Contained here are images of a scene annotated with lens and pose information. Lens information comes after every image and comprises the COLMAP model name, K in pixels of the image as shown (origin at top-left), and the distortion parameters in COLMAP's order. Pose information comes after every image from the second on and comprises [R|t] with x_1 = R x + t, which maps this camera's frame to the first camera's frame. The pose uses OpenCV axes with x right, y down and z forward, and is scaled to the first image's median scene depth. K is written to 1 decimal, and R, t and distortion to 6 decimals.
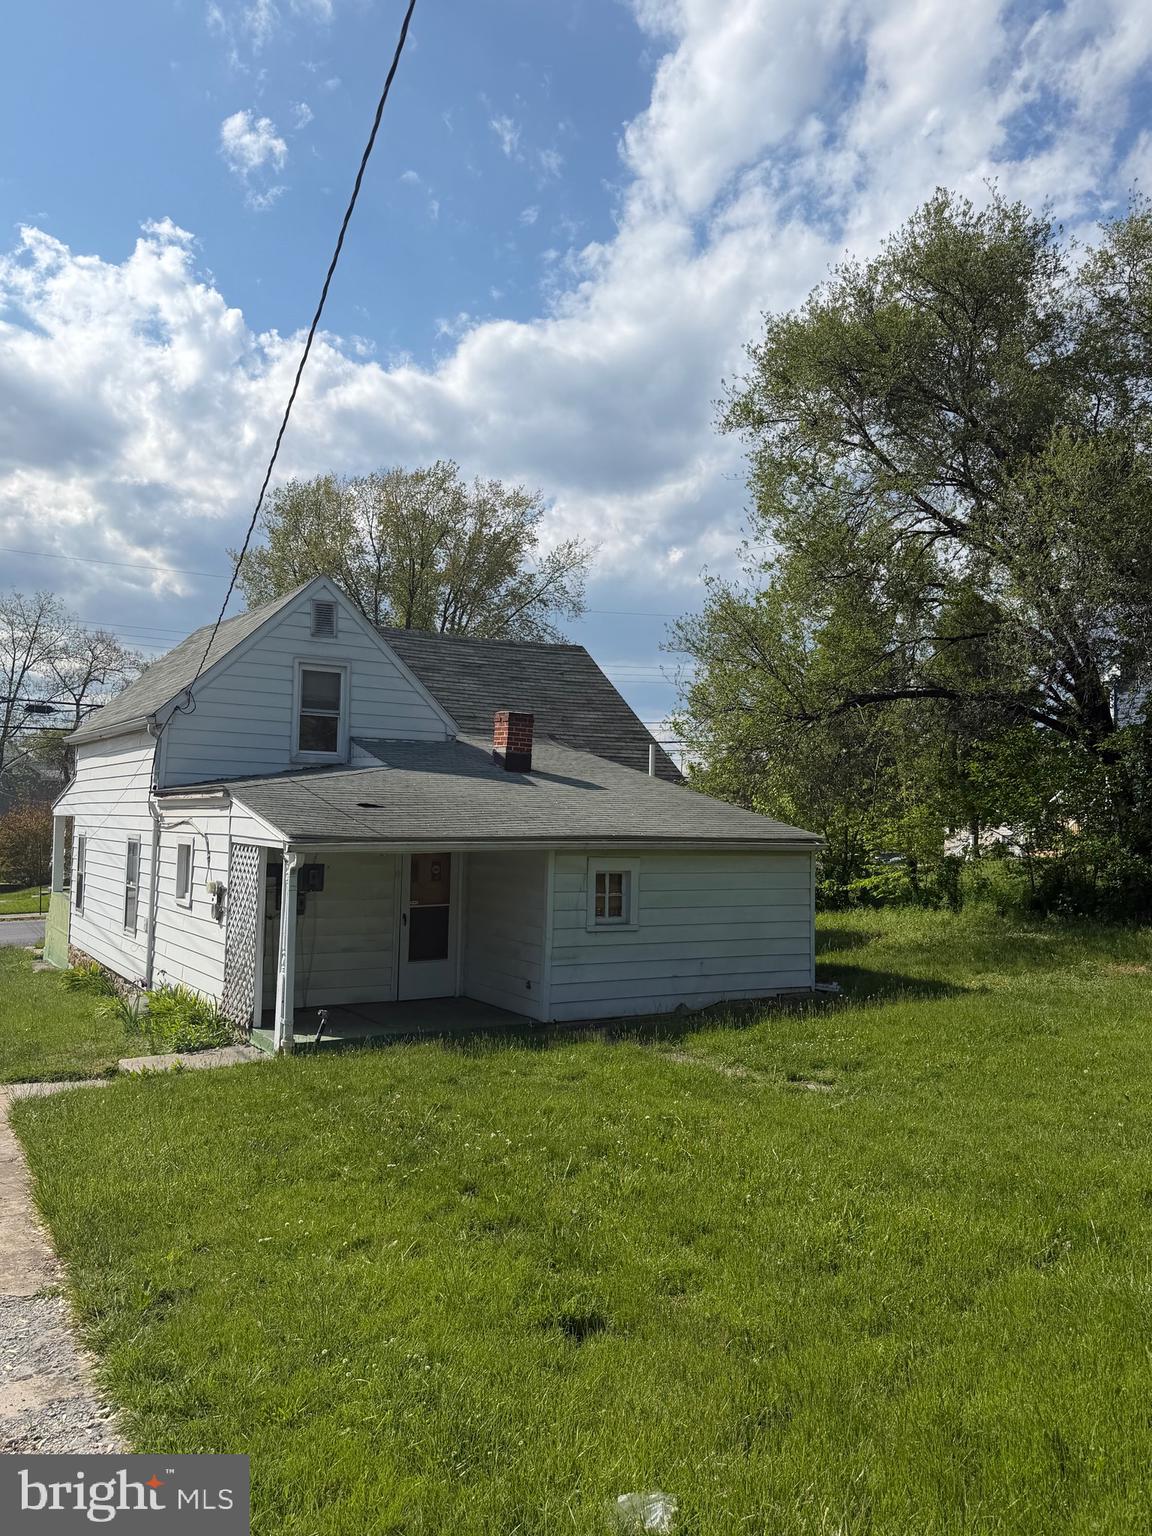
lens RADIAL K [[1210.4, 0, 576.0], [0, 1210.4, 768.0], [0, 0, 1]] dist [-0.003036, -0.002876]
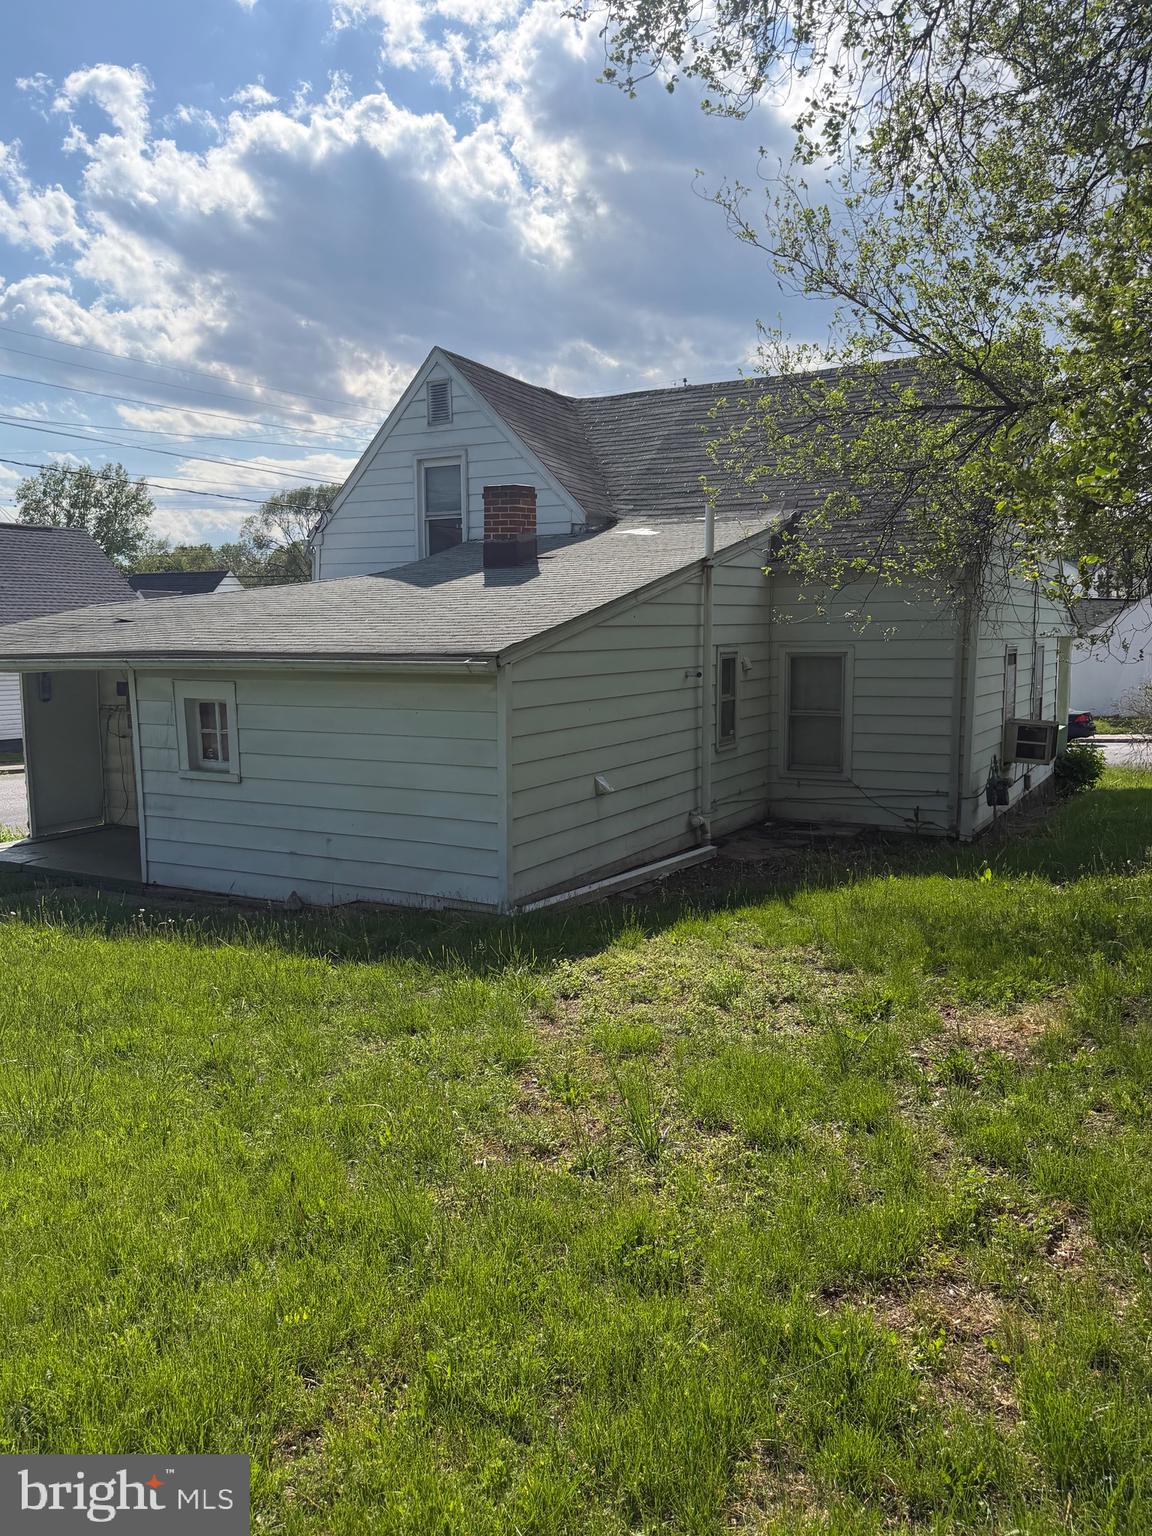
lens RADIAL K [[1210.4, 0, 576.0], [0, 1210.4, 768.0], [0, 0, 1]] dist [-0.003036, -0.002876]
pose [[0.509656, 0.072775, -0.857295, 0.772149], [0.049790, 0.992252, 0.113832, 0.053207], [0.858936, -0.100700, 0.502083, 0.809532]]
